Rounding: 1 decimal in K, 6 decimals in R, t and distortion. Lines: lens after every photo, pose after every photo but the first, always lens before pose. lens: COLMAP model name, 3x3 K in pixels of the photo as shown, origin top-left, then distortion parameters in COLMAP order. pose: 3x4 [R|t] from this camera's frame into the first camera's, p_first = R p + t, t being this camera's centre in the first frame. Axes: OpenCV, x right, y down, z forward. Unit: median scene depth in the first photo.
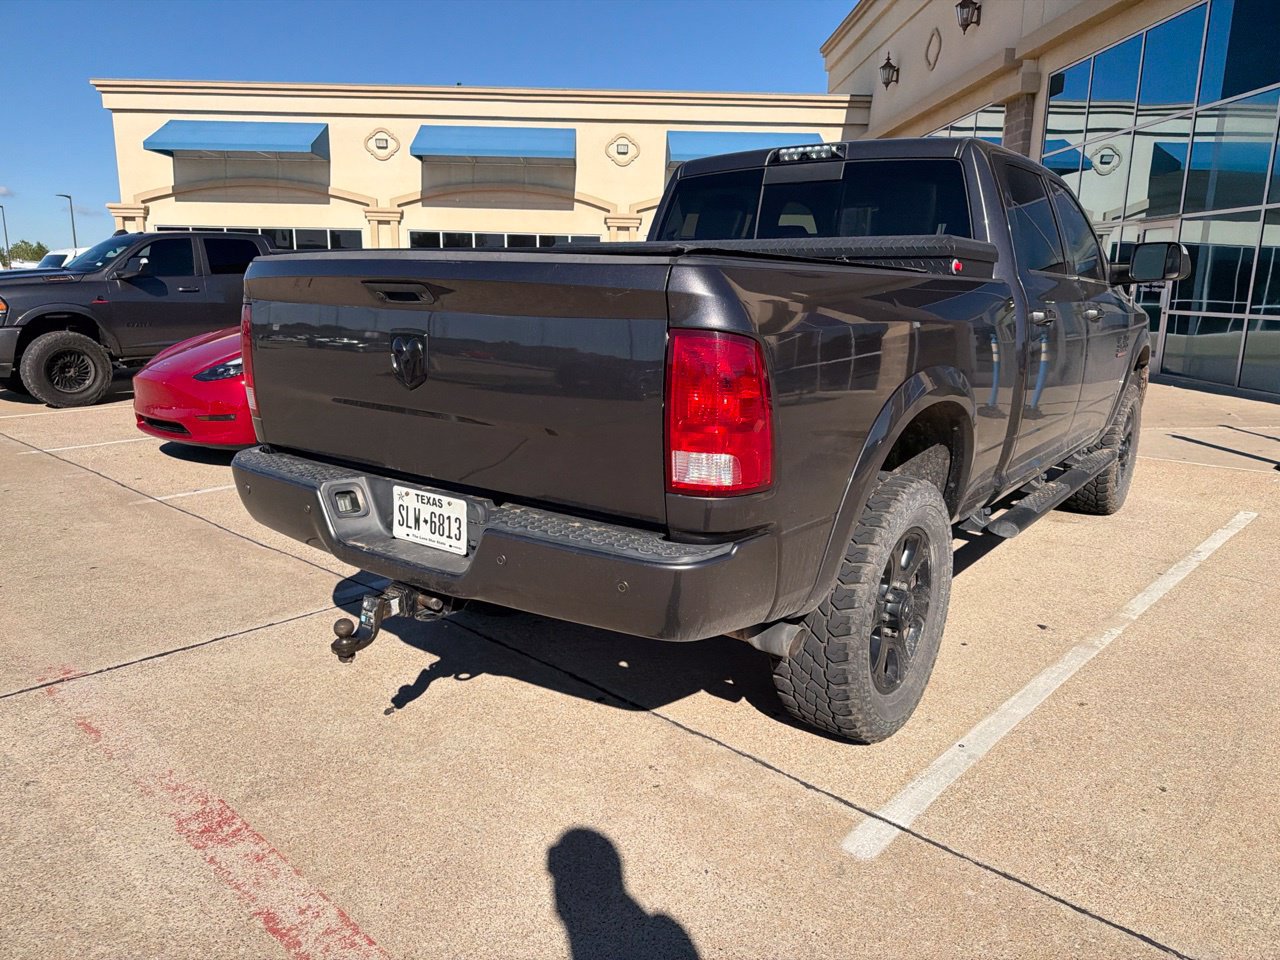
lens RADIAL K [[904.7, 0, 644.3], [0, 904.7, 472.0], [0, 0, 1]] dist [0.042765, -0.053365]
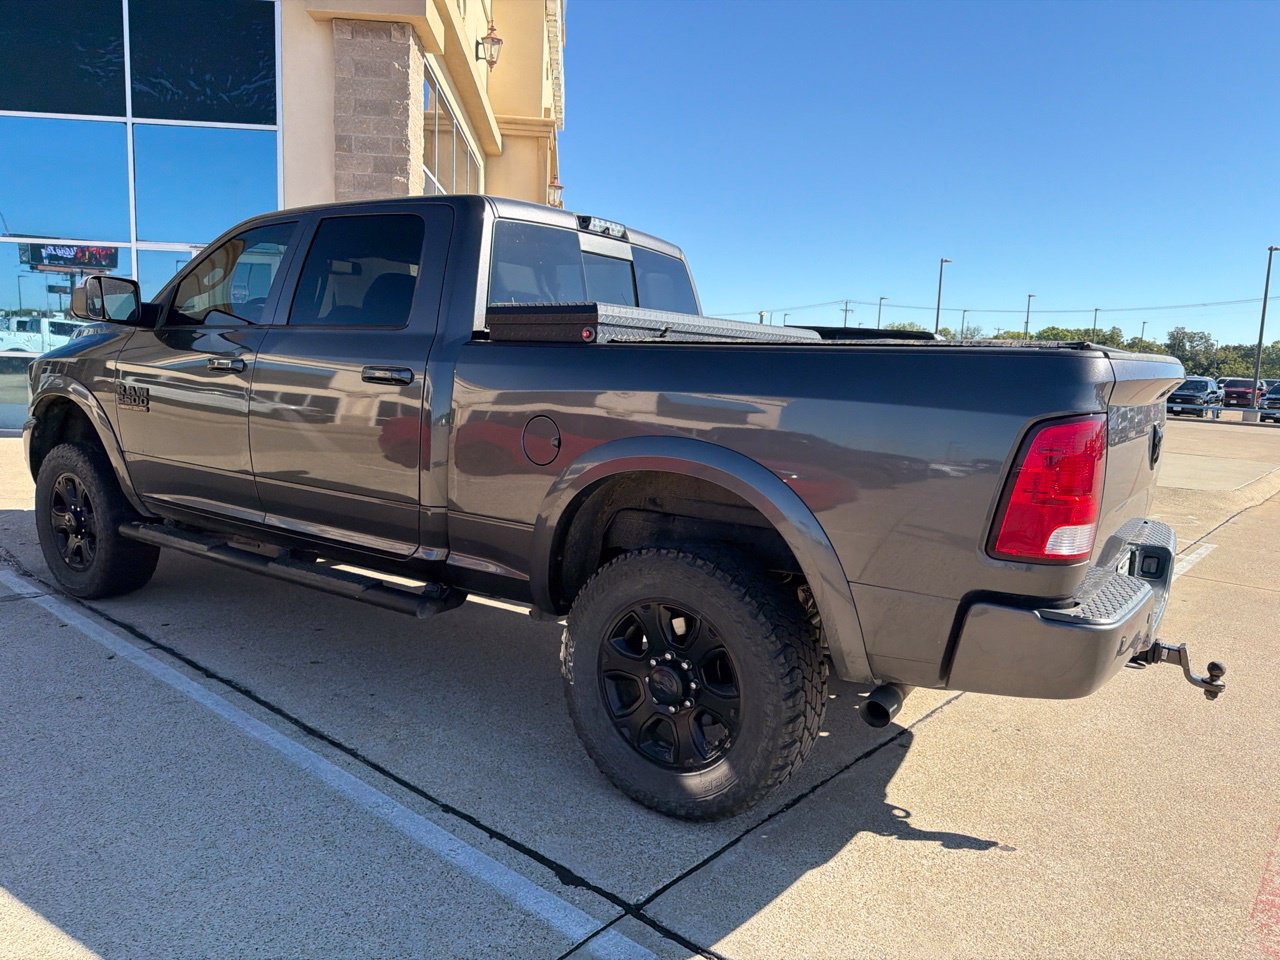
lens RADIAL K [[904.1, 0, 649.9], [0, 904.1, 467.3], [0, 0, 1]] dist [0.038074, -0.045923]
pose [[-0.043584, -0.140952, 0.989057, -1.057431], [0.162386, 0.975833, 0.146223, -0.282212], [-0.985764, 0.166982, -0.019642, 1.249300]]
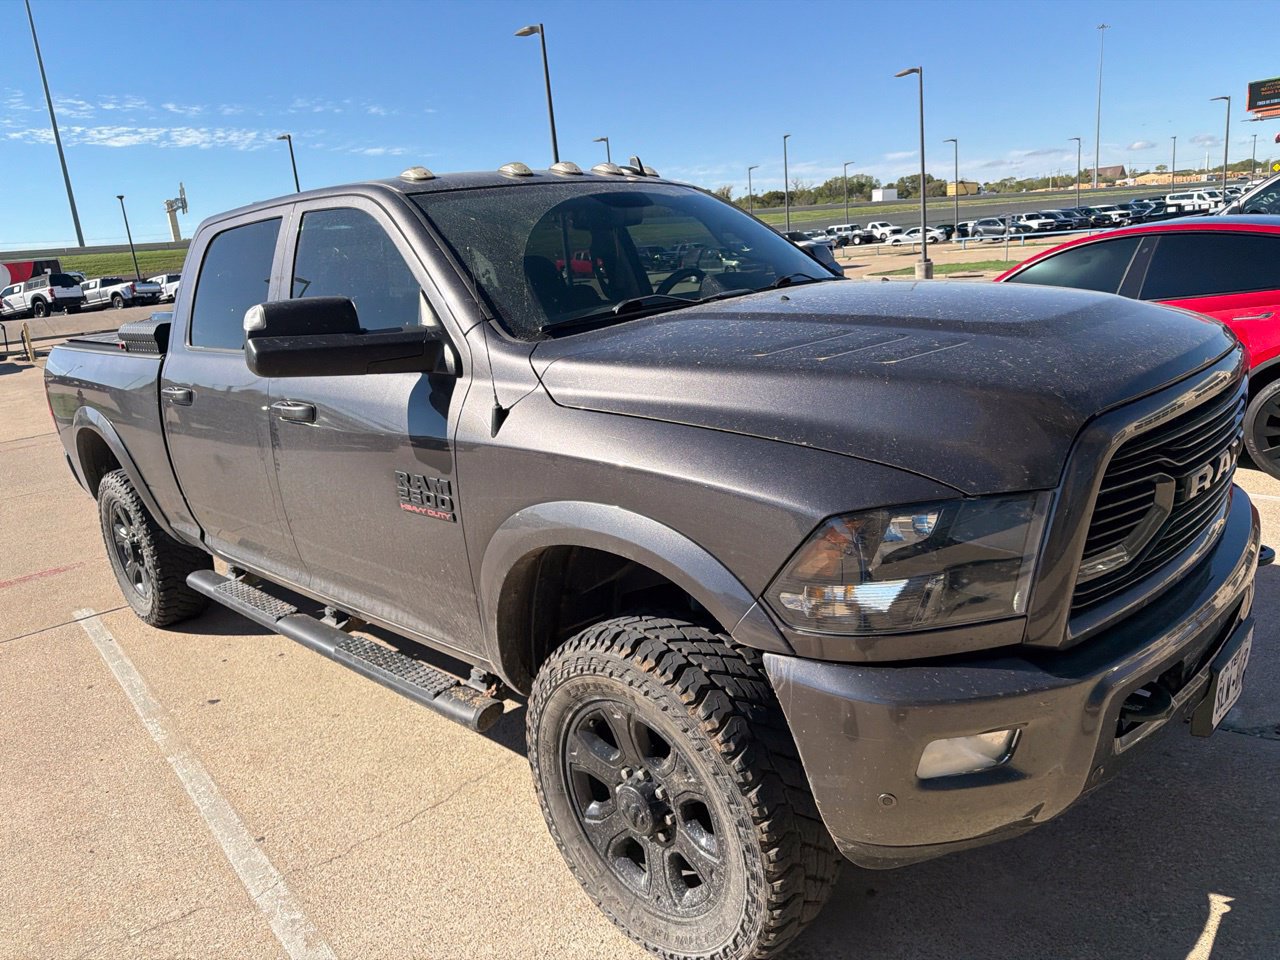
lens RADIAL K [[904.7, 0, 644.3], [0, 904.7, 472.0], [0, 0, 1]] dist [0.042765, -0.053365]
pose [[-0.136740, 0.231572, -0.963160, 1.547622], [-0.115119, 0.961990, 0.247635, -0.450790], [0.983895, 0.144740, -0.104884, 1.864390]]
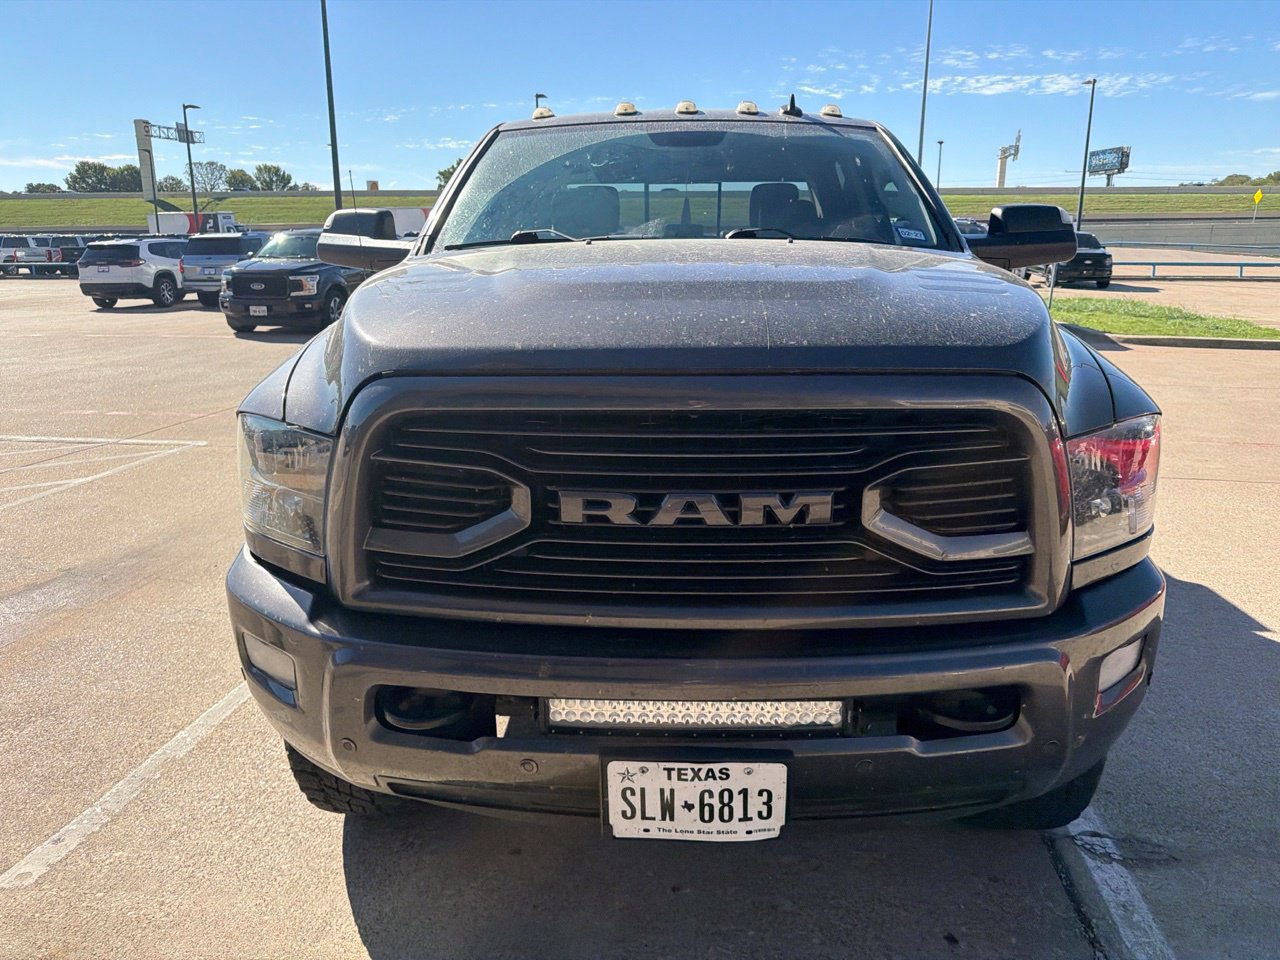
lens RADIAL K [[915.6, 0, 648.0], [0, 915.6, 469.4], [0, 0, 1]] dist [0.018649, -0.023336]
pose [[-0.820931, 0.123791, -0.557447, 1.167001], [-0.128896, 0.910851, 0.392091, -0.542760], [0.556289, 0.393733, -0.731790, 2.501814]]
